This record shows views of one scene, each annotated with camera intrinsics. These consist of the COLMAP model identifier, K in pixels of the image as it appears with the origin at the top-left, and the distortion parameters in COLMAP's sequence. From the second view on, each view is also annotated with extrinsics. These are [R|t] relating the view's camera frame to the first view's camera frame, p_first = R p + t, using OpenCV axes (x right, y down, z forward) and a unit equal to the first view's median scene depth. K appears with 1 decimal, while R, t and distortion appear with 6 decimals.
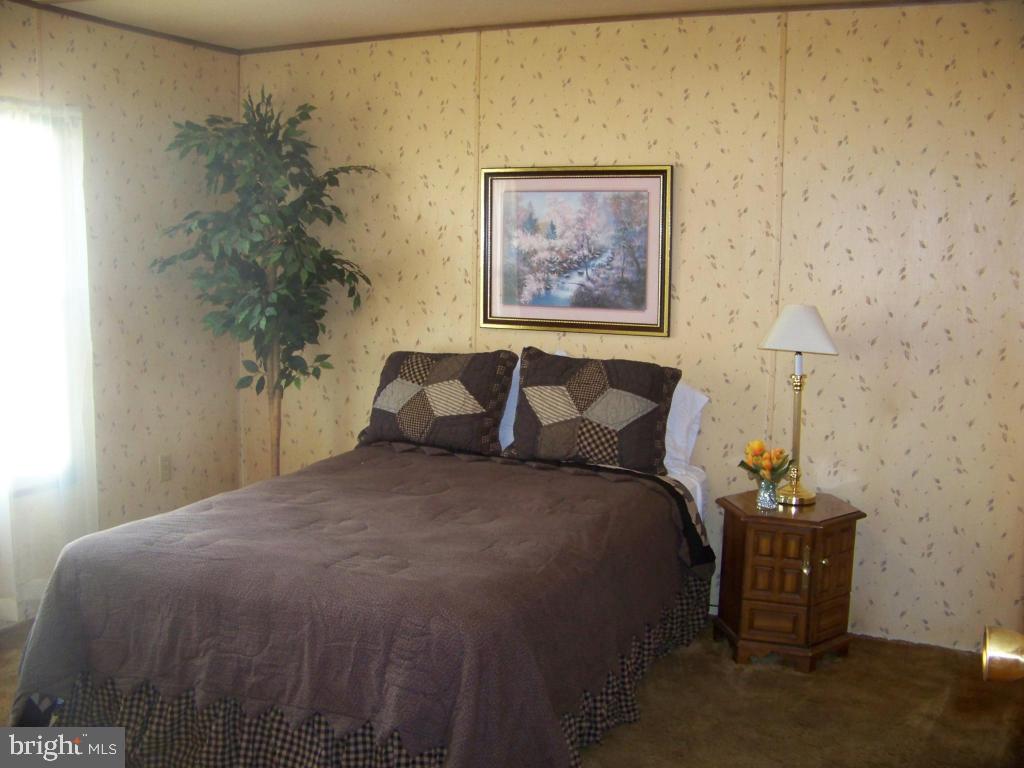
lens RADIAL K [[1084.8, 0, 534.4], [0, 1084.8, 381.3], [0, 0, 1]] dist [-0.252754, 0.344366]
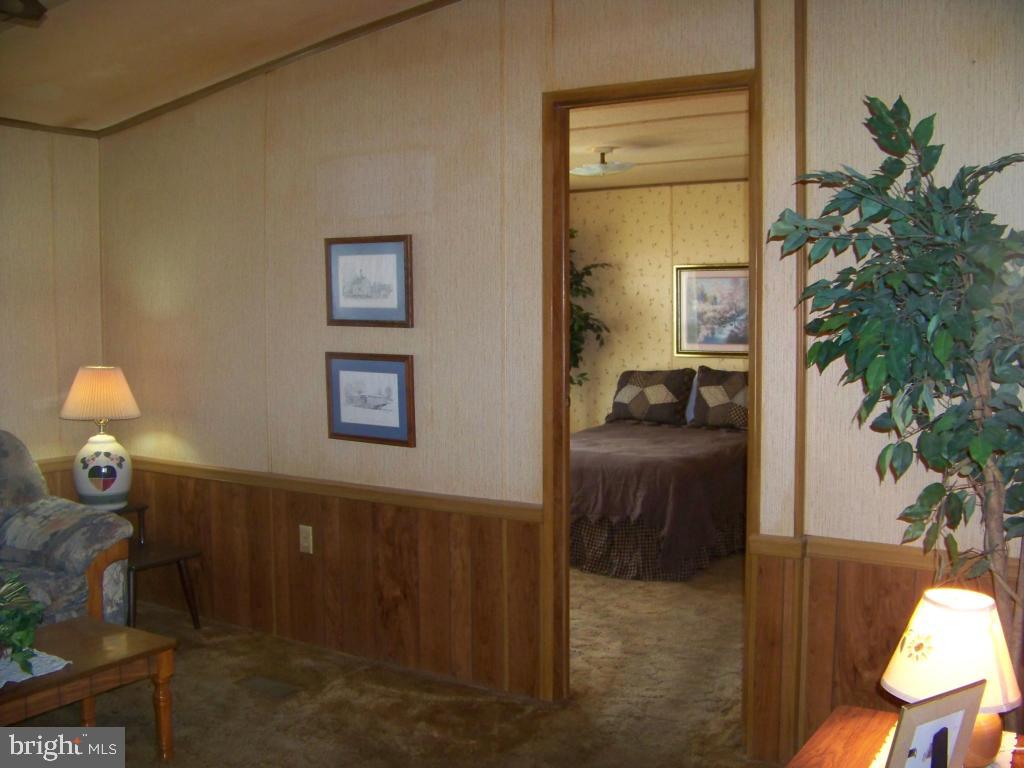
lens RADIAL K [[1084.8, 0, 534.4], [0, 1084.8, 381.3], [0, 0, 1]] dist [-0.252754, 0.344366]
pose [[0.985532, -0.007886, -0.169306, 0.022768], [-0.002301, 0.998203, -0.059886, 0.099645], [0.169474, 0.059409, 0.983742, -0.780745]]
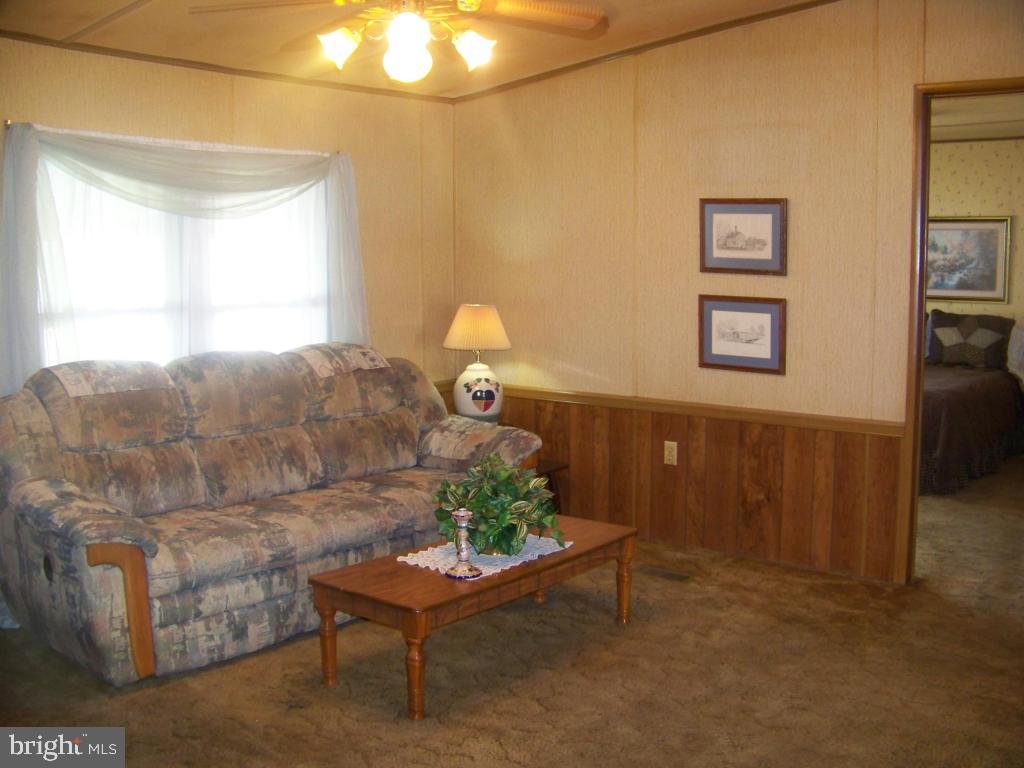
lens RADIAL K [[1084.8, 0, 534.4], [0, 1084.8, 381.3], [0, 0, 1]] dist [-0.252754, 0.344366]
pose [[0.966287, 0.015466, -0.257004, -0.213485], [-0.016378, 0.999865, -0.001407, 0.113577], [0.256947, 0.005569, 0.966409, -1.032908]]
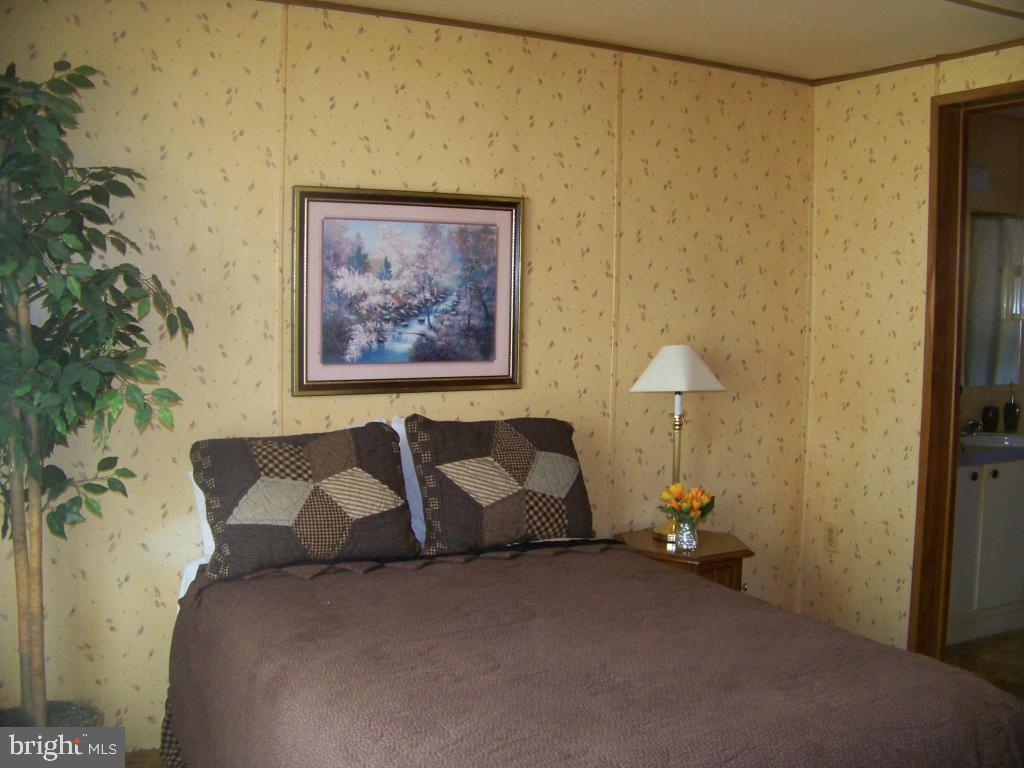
lens RADIAL K [[1084.8, 0, 534.4], [0, 1084.8, 381.3], [0, 0, 1]] dist [-0.252754, 0.344366]
pose [[0.585531, -0.072281, 0.807421, -0.587751], [0.093598, 0.995384, 0.021231, -0.063957], [-0.805229, 0.063141, 0.589593, 0.449174]]
